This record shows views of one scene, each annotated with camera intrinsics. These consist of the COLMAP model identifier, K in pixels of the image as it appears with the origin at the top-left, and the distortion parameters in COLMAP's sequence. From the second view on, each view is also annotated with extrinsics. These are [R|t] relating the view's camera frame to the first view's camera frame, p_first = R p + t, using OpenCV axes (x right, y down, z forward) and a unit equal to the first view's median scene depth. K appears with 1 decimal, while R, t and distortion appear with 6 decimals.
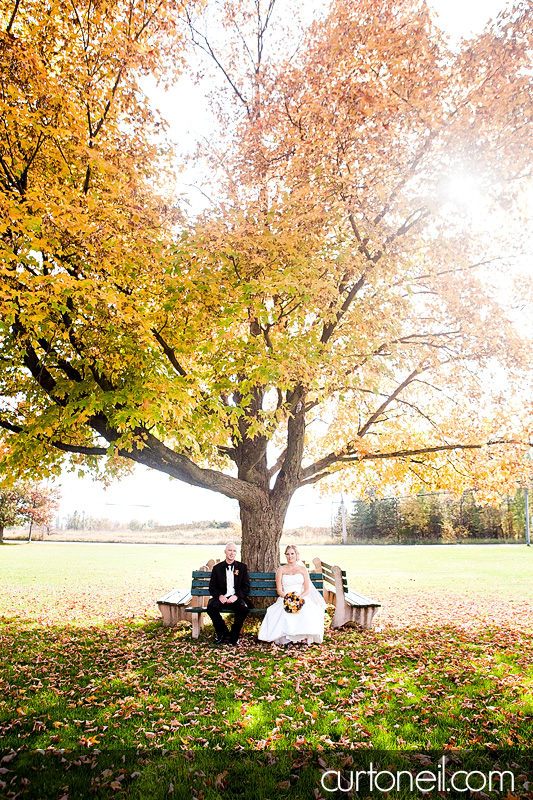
lens RADIAL K [[613.2, 0, 269.5], [0, 613.2, 422.7], [0, 0, 1]] dist [-0.002407, 0.002206]
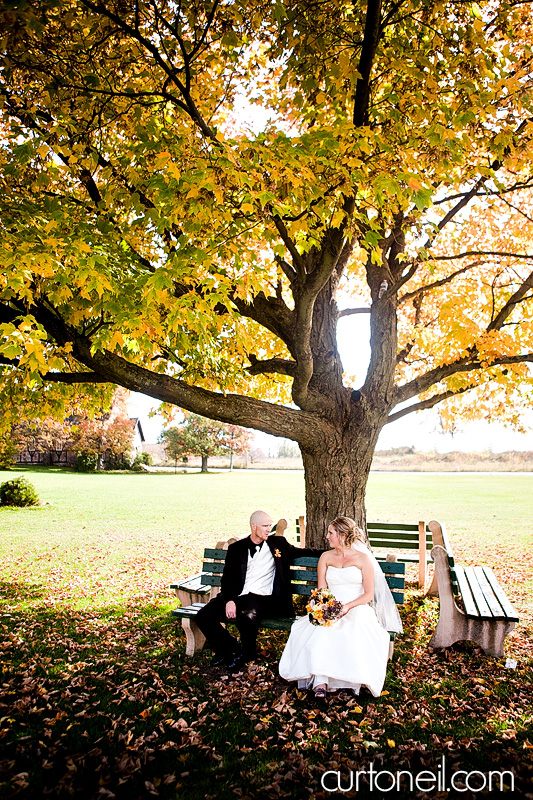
lens RADIAL K [[613.2, 0, 269.5], [0, 613.2, 422.7], [0, 0, 1]] dist [-0.002407, 0.002206]
pose [[0.945951, -0.033523, -0.322572, 0.141795], [0.072028, 0.991518, 0.108182, 0.035949], [0.316209, -0.125569, 0.940342, 0.384263]]
